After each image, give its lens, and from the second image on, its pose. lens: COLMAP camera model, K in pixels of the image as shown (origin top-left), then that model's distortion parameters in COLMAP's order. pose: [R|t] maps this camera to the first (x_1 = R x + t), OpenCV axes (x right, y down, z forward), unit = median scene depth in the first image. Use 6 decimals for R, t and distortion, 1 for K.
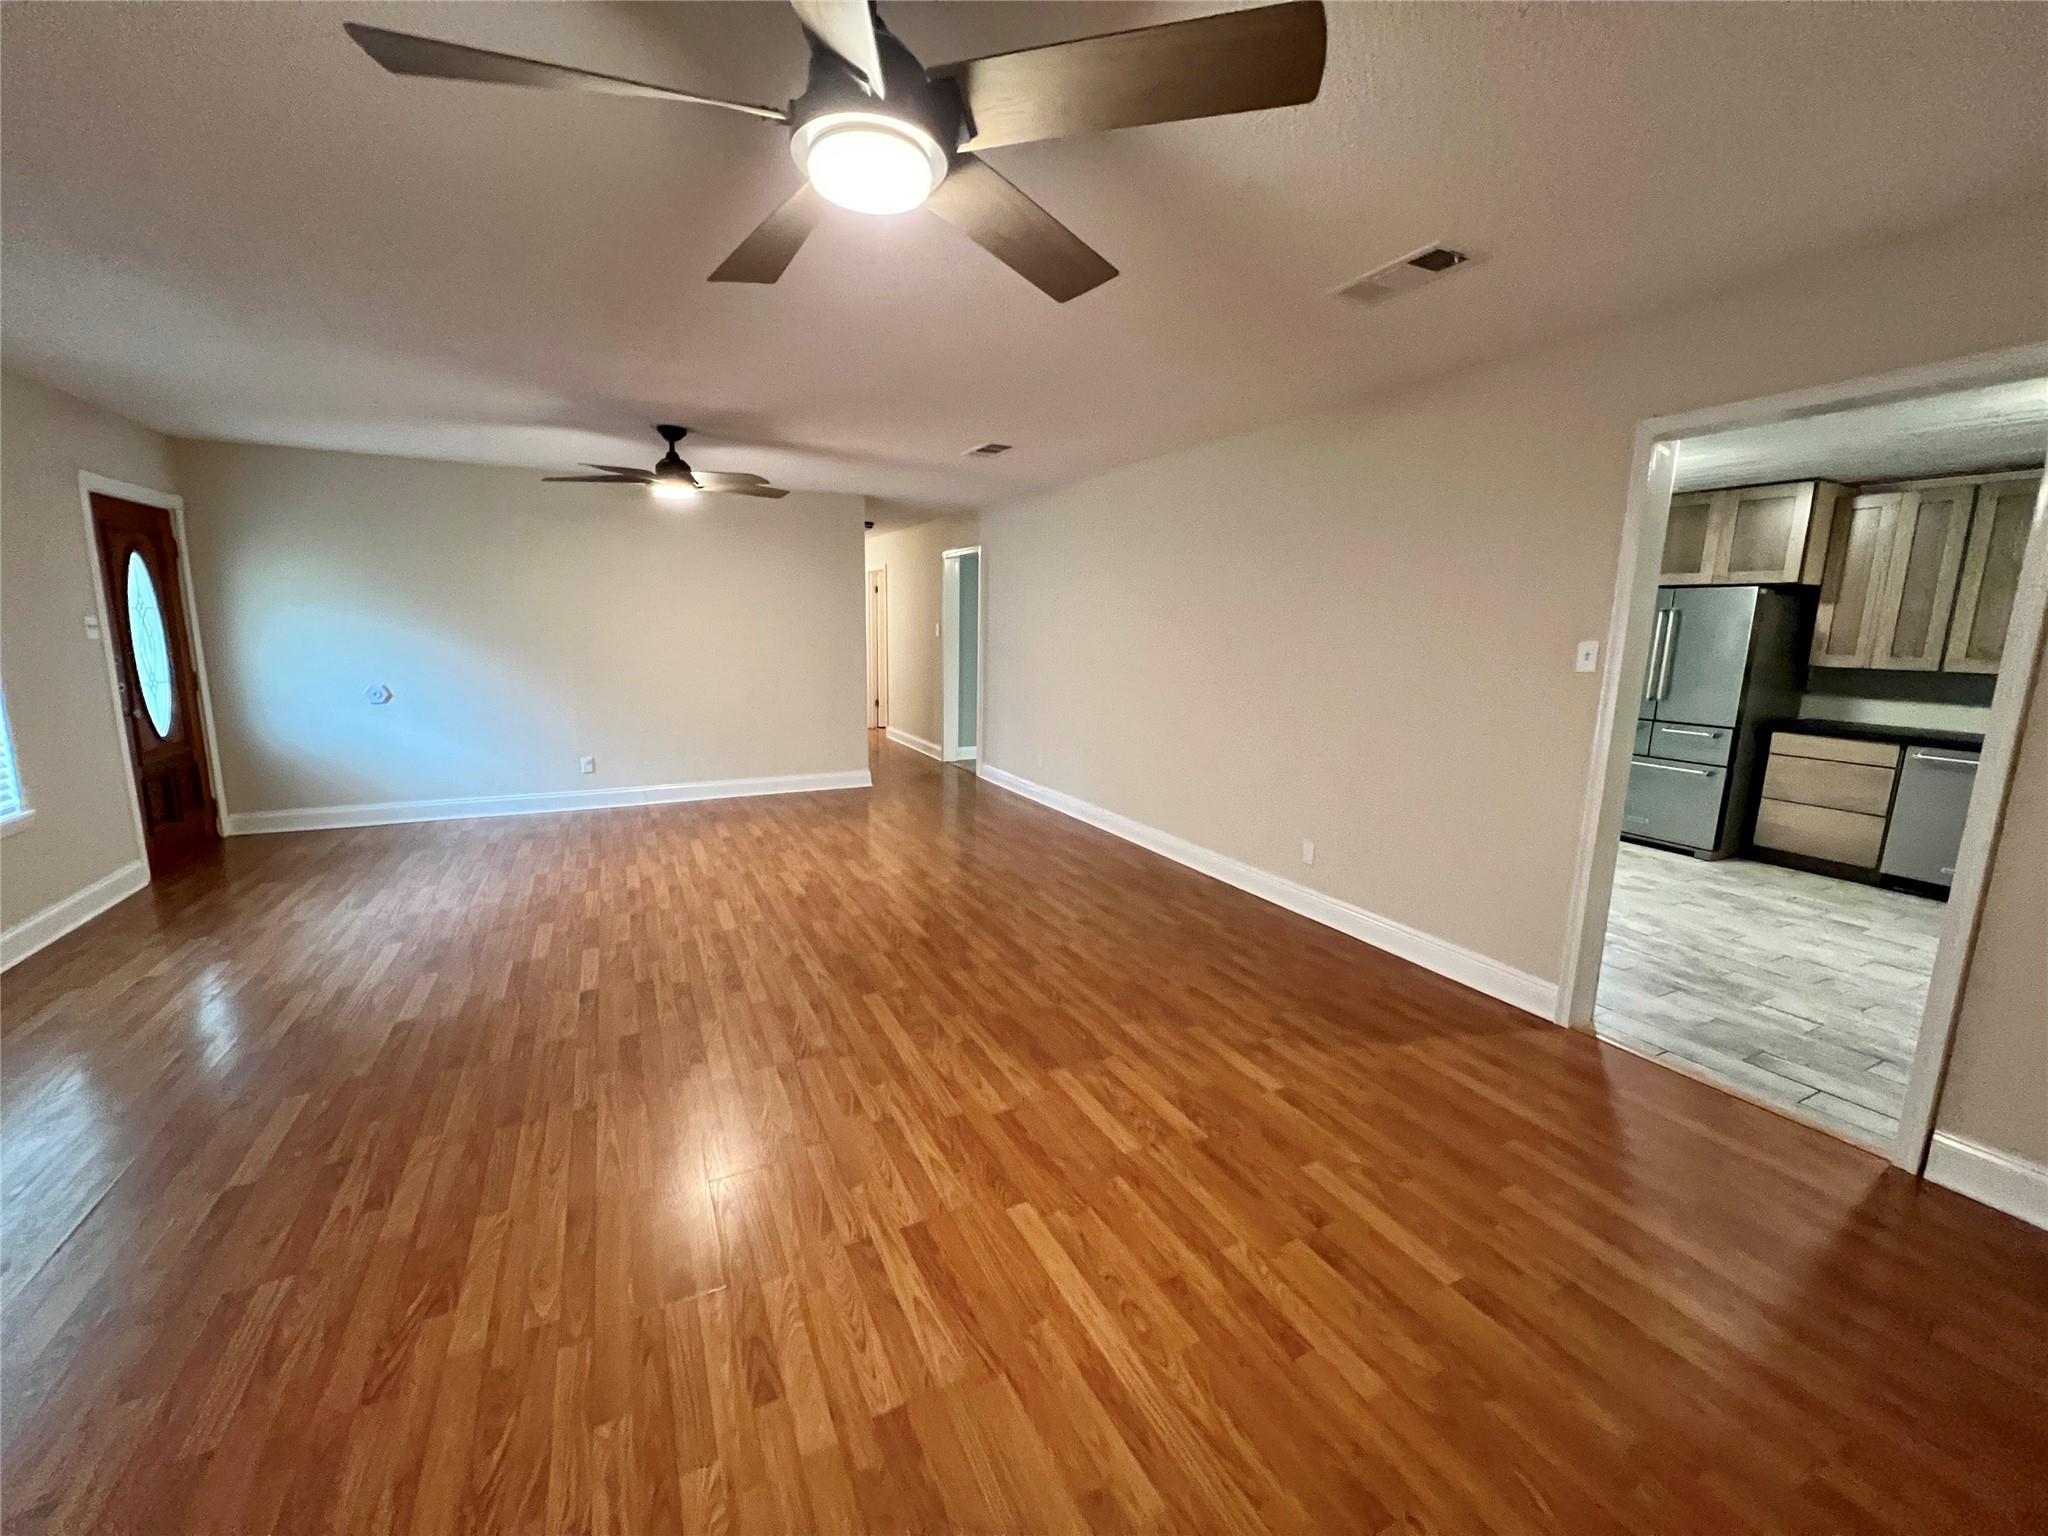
lens RADIAL K [[811.6, 0, 1022.0], [0, 811.6, 763.3], [0, 0, 1]] dist [-0.000790, 0.000322]
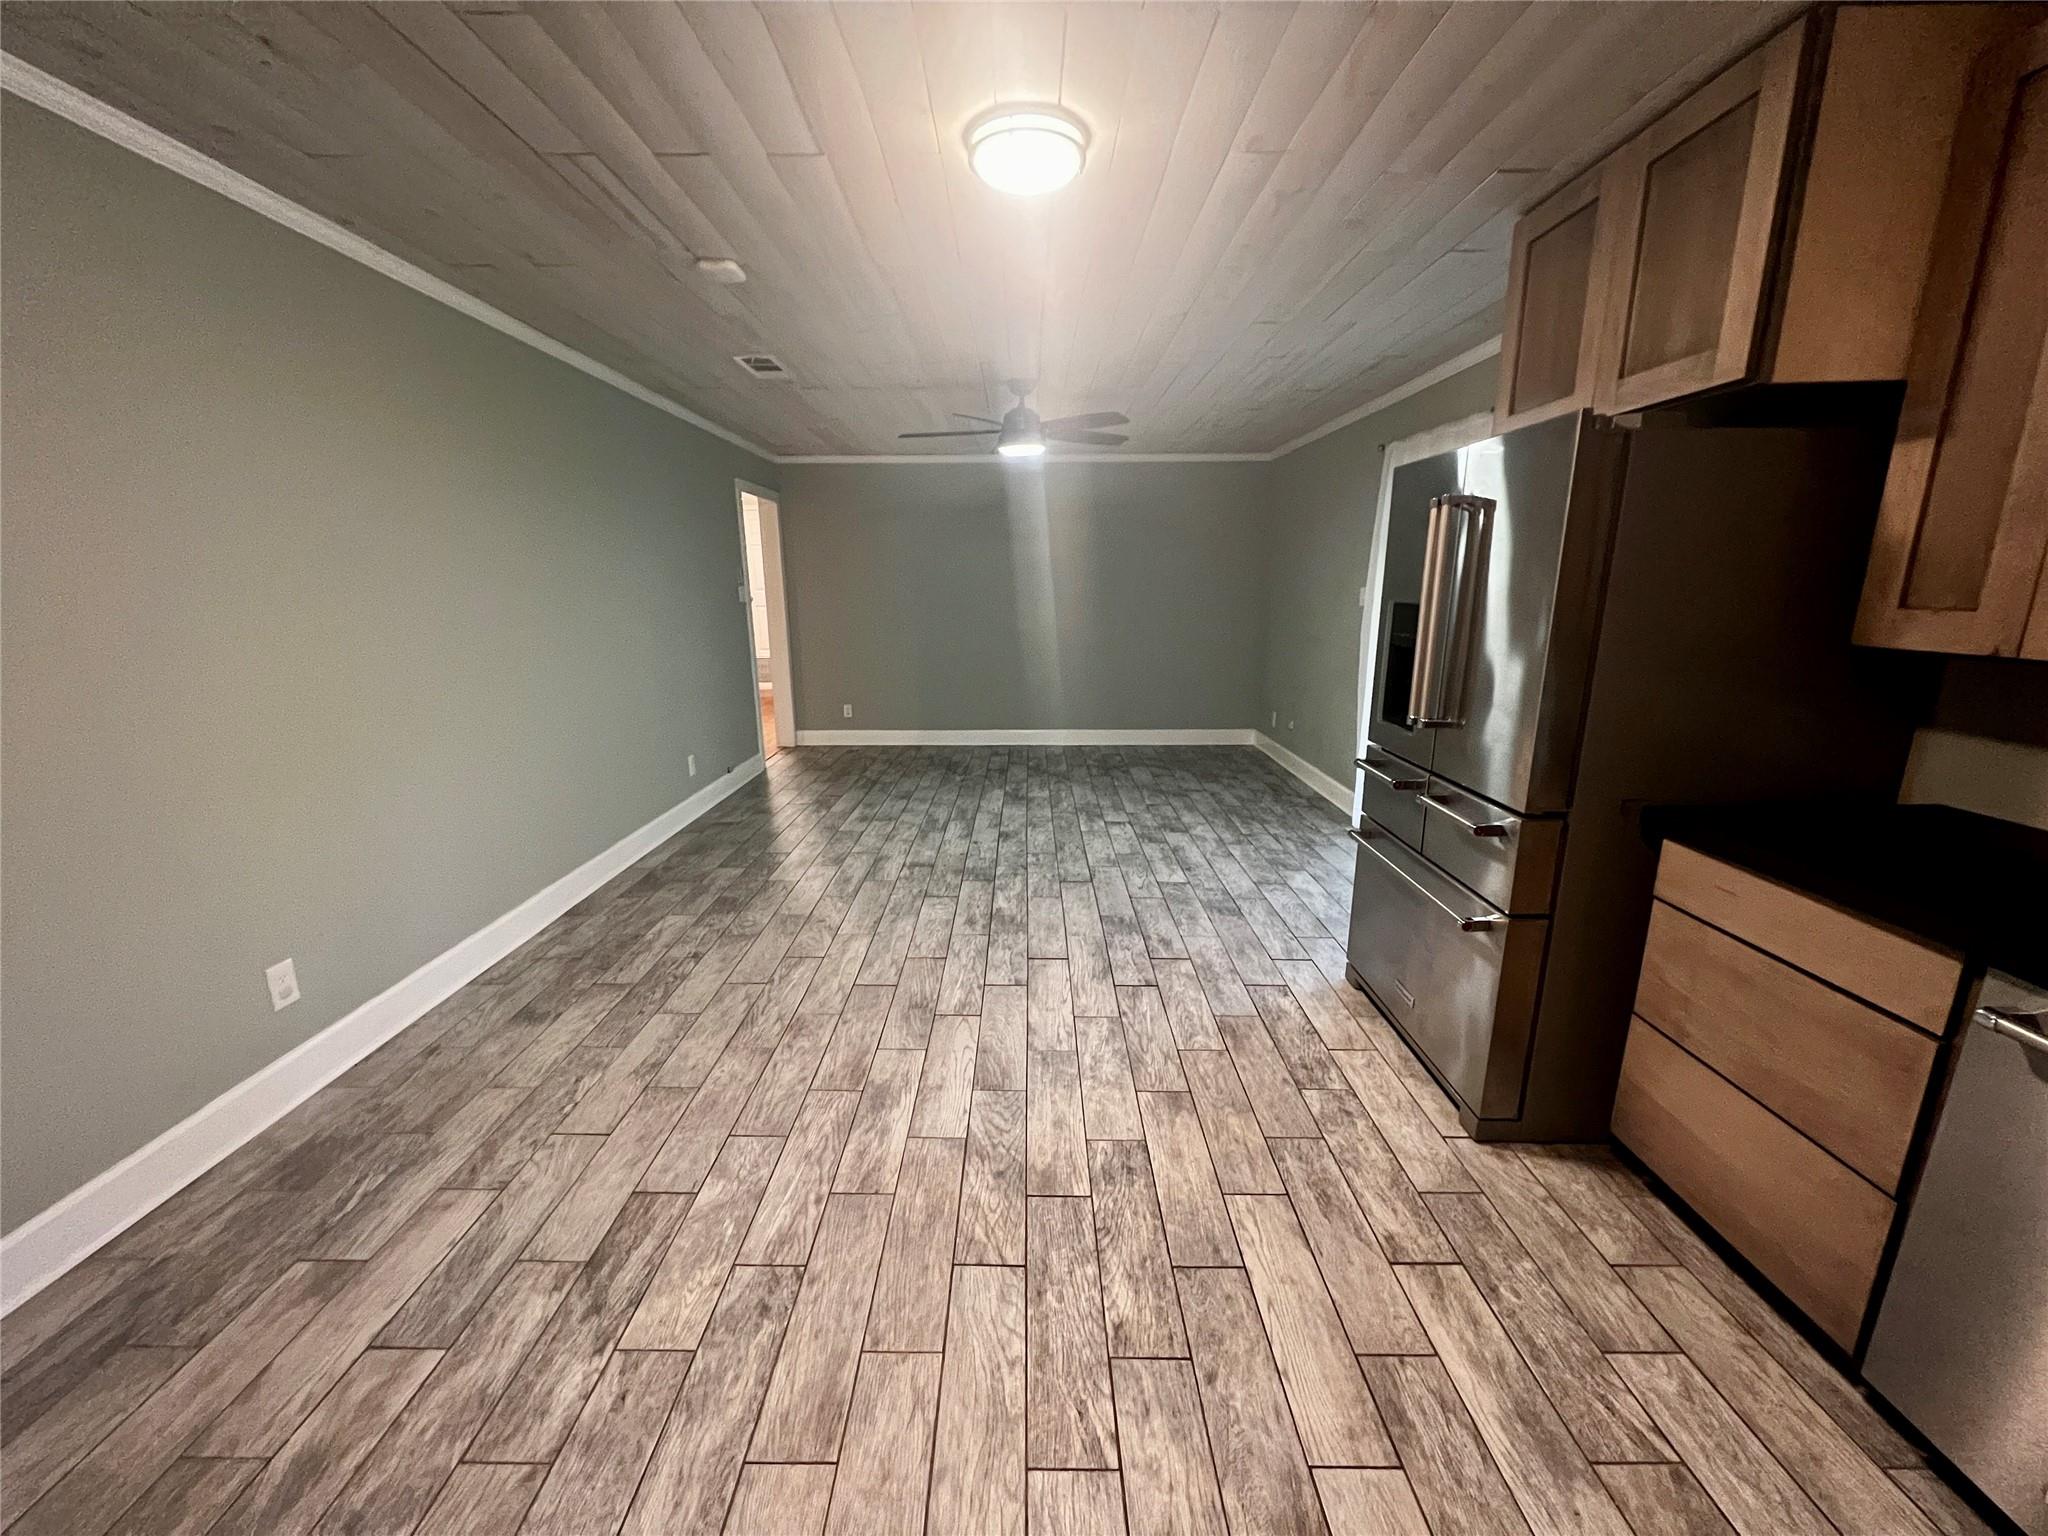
lens RADIAL K [[811.6, 0, 1020.6], [0, 811.6, 773.6], [0, 0, 1]] dist [-0.000790, 0.000322]
pose [[0.891367, 0.075957, -0.446873, 0.855546], [-0.047629, 0.996097, 0.074306, -0.080886], [0.450773, -0.044950, 0.891506, 0.585386]]
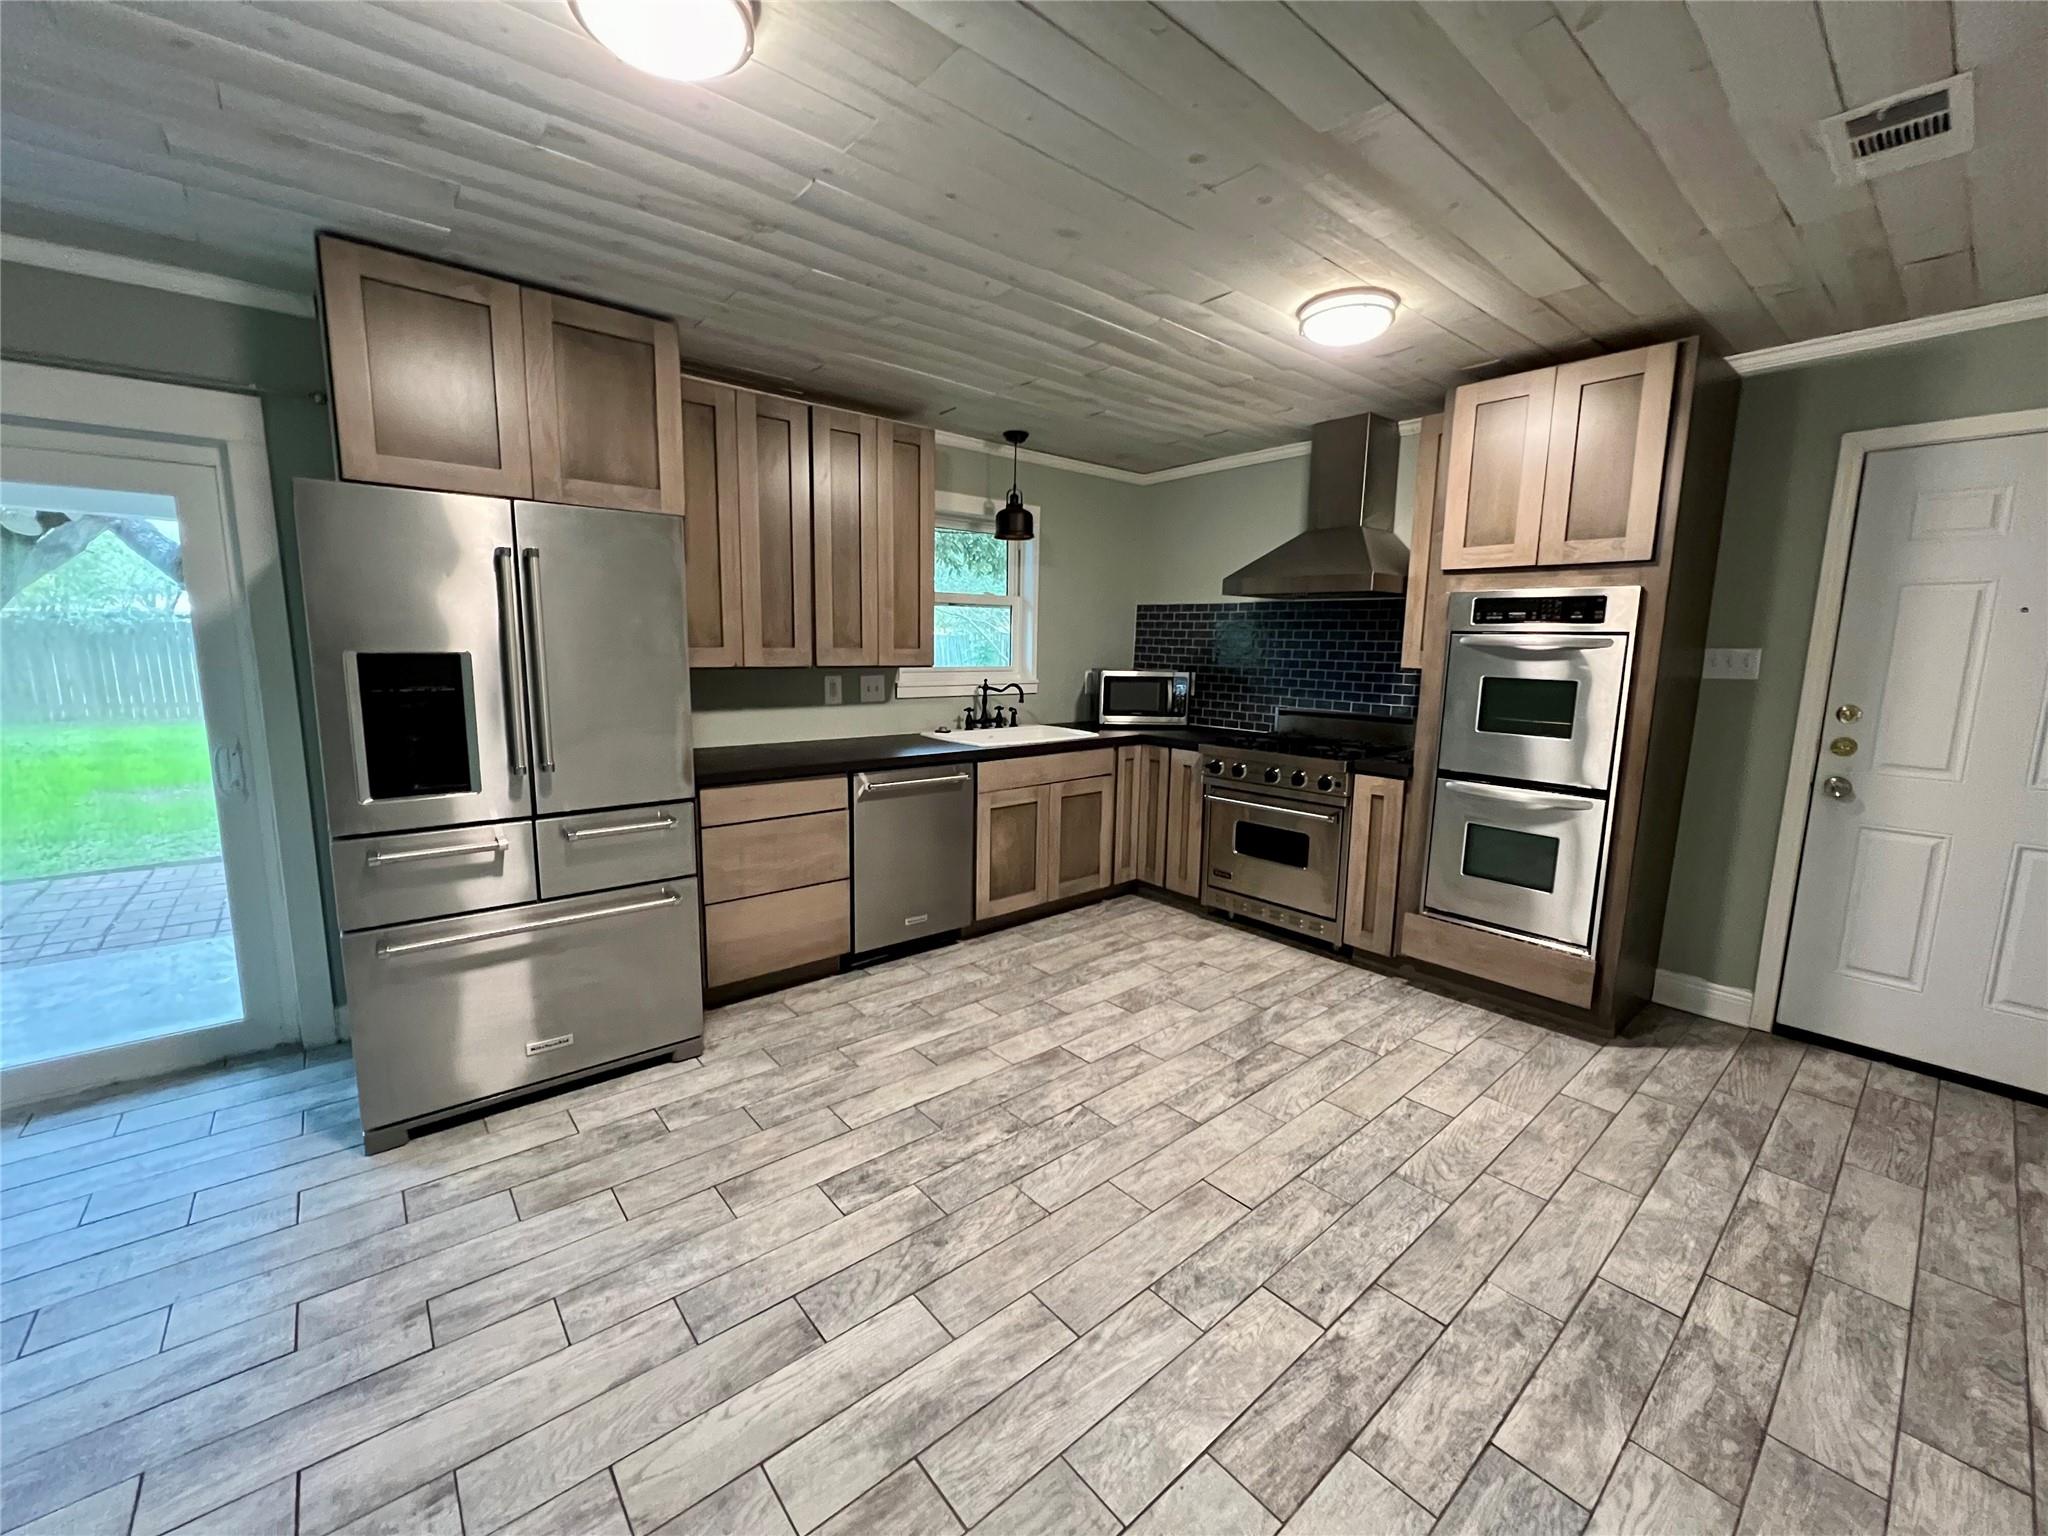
lens RADIAL K [[817.9, 0, 1022.8], [0, 817.9, 764.1], [0, 0, 1]] dist [-0.003671, 0.001092]
pose [[-0.236191, -0.176057, 0.955624, 0.352350], [0.138152, 0.967375, 0.212367, -0.148064], [-0.961836, 0.182181, -0.204163, 0.922905]]
